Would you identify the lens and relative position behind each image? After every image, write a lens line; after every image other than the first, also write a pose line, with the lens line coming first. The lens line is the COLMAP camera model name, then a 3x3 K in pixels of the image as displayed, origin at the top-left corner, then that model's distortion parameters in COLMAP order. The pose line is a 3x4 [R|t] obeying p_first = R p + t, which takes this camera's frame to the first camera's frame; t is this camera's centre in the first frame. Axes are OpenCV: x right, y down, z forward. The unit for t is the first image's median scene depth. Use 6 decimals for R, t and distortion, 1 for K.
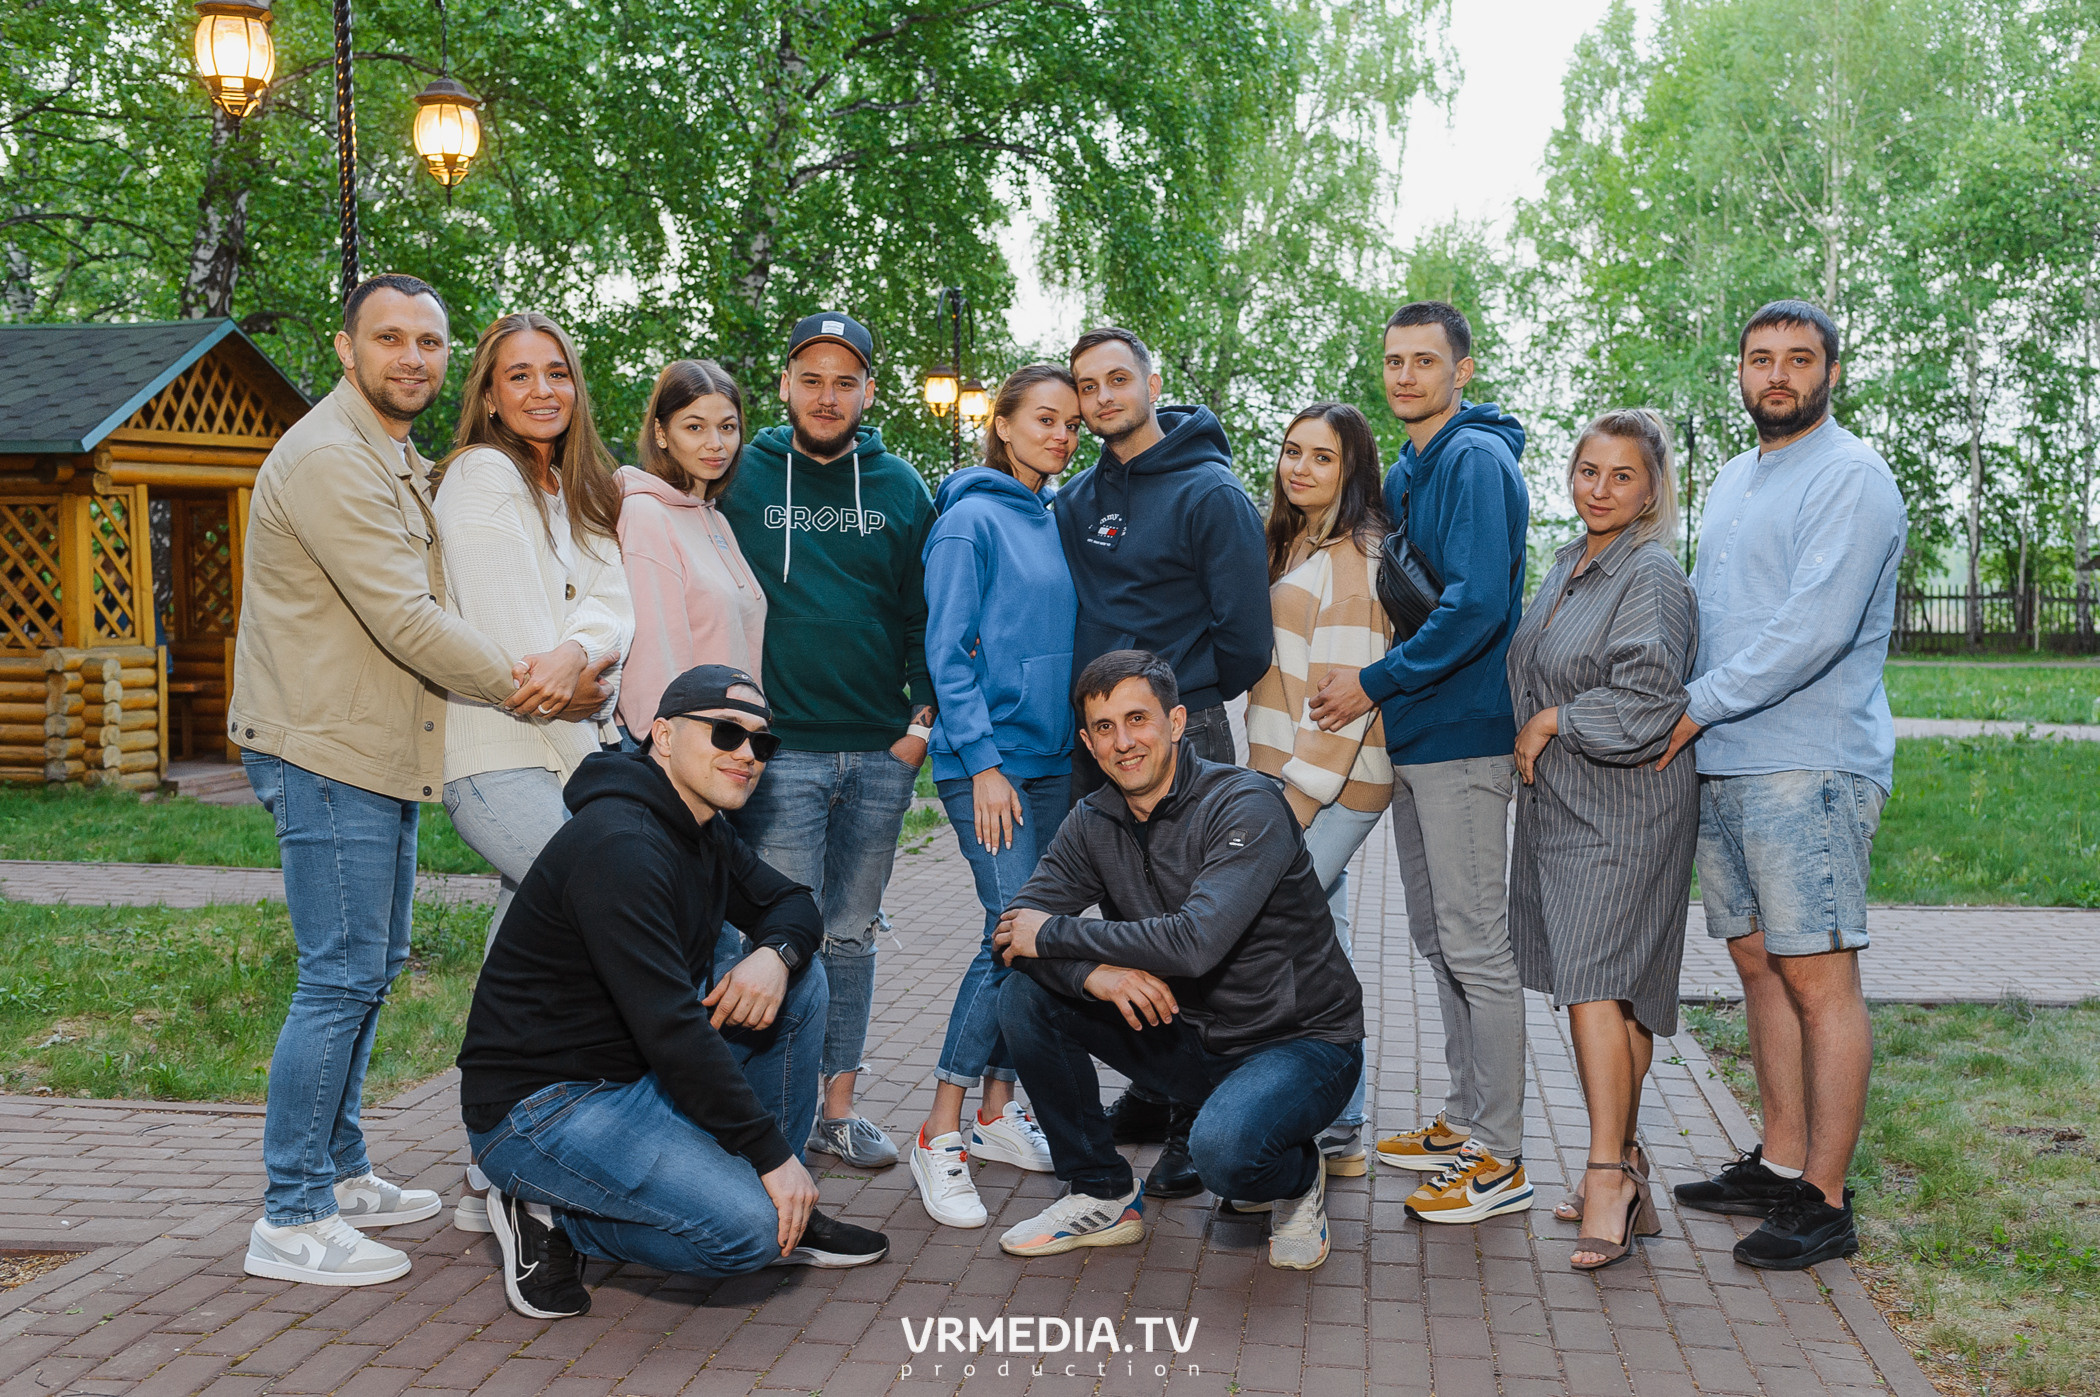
lens RADIAL K [[2105.3, 0, 1050.0], [0, 2105.3, 698.5], [0, 0, 1]] dist [-0.010750, -0.002556]
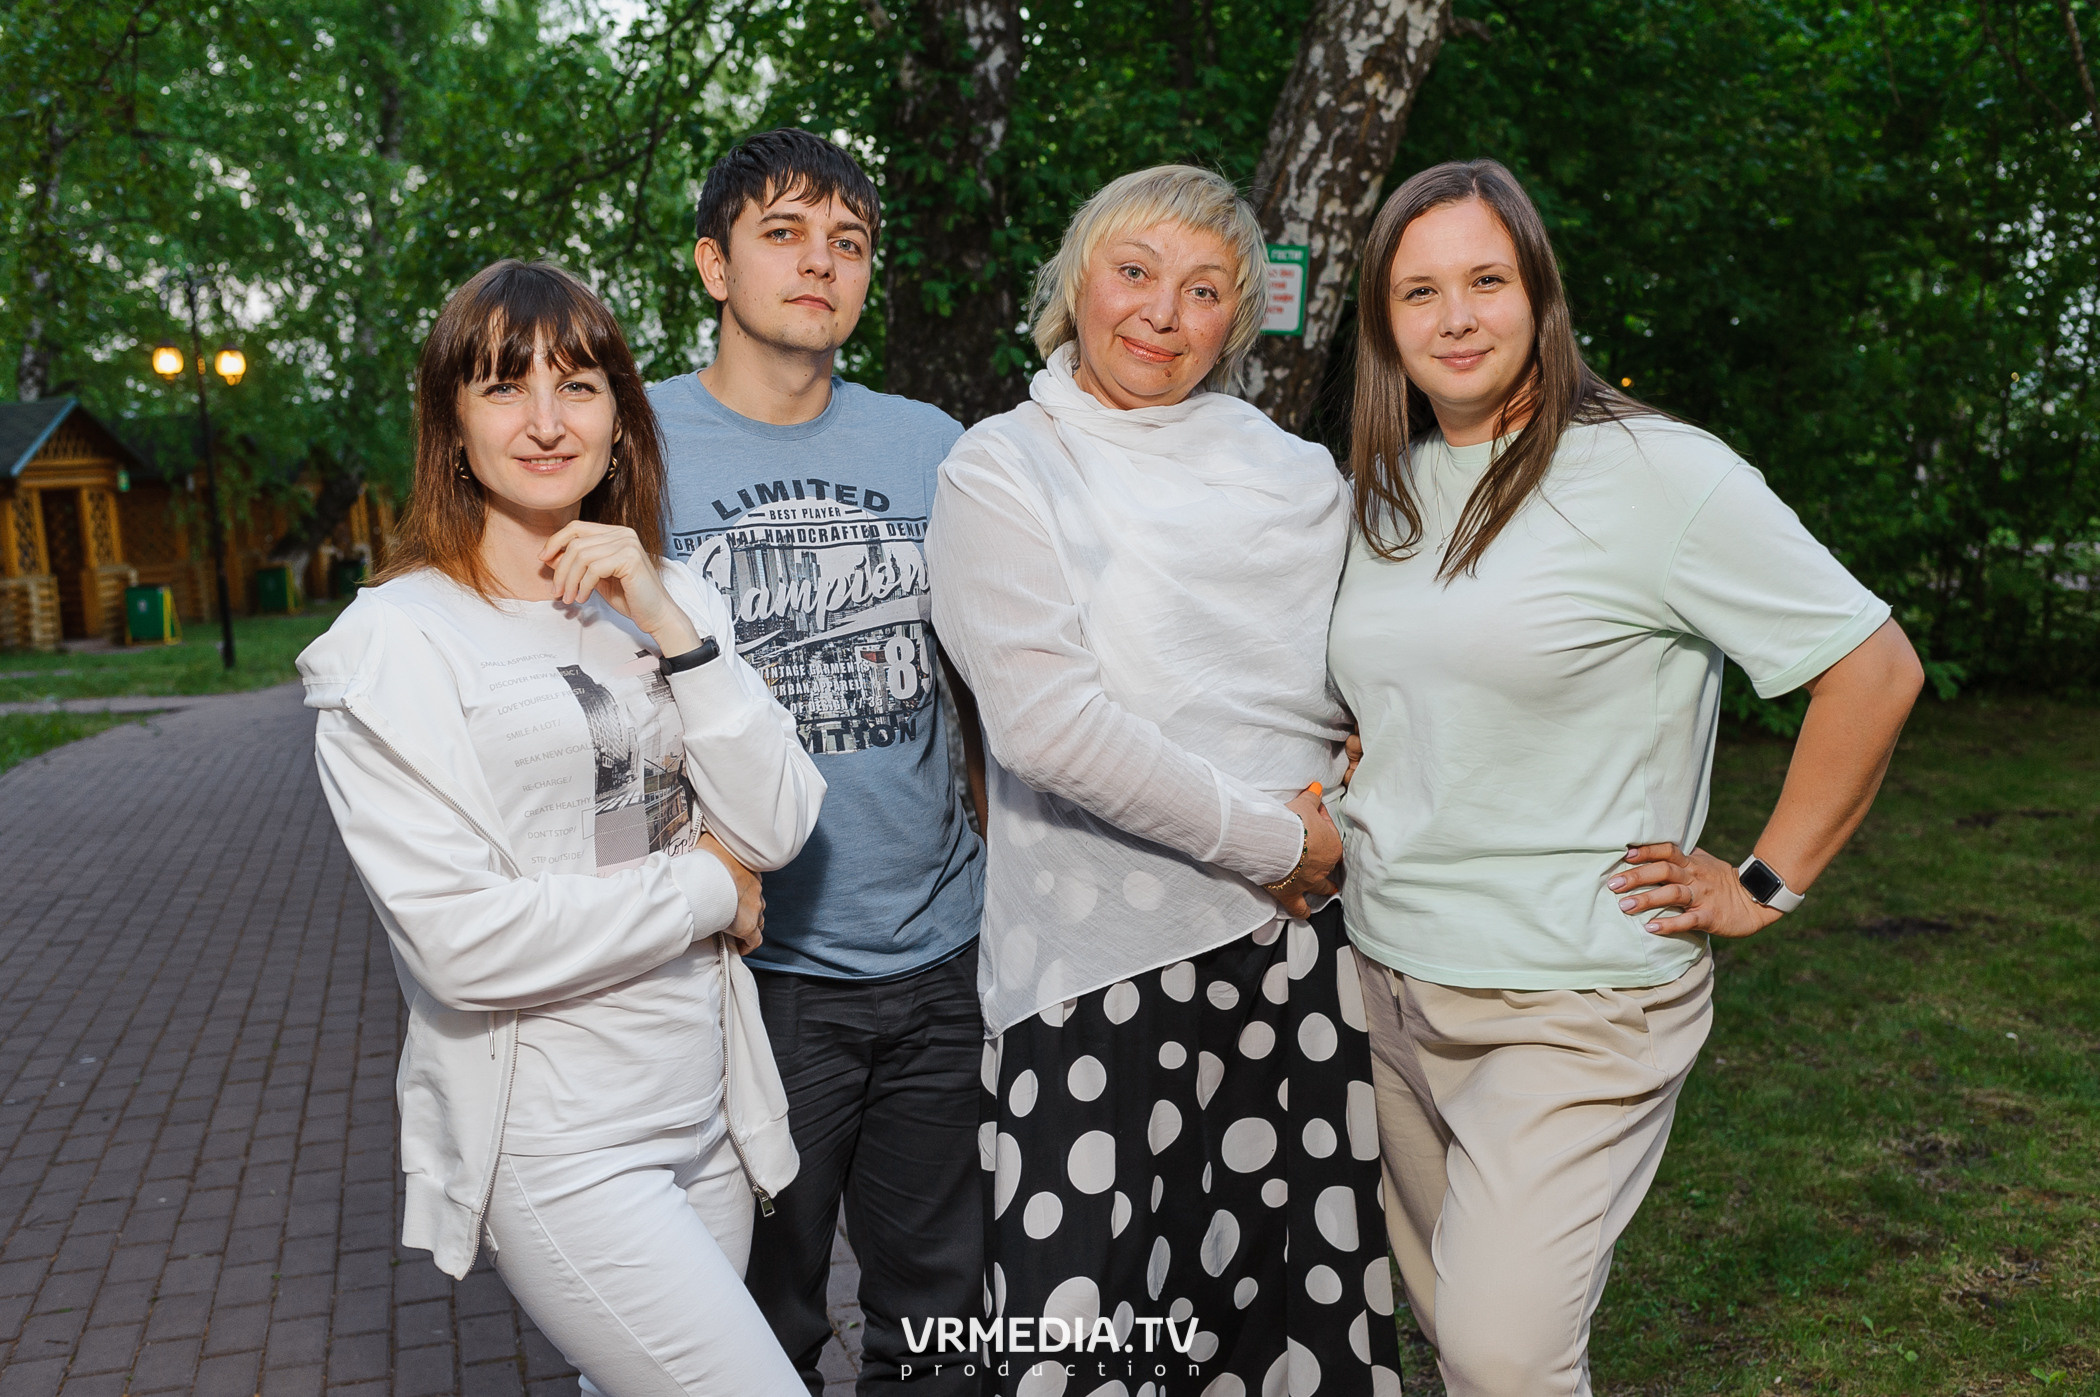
lens RADIAL K [[2105.3, 0, 1050.0], [0, 2105.3, 698.5], [0, 0, 1]] dist [-0.010750, -0.002556]
pose [[0.982200, -0.053261, 0.180127, 0.052628], [0.044206, 0.997566, 0.053922, 0.011084], [-0.182561, -0.044999, 0.982164, -0.492128]]
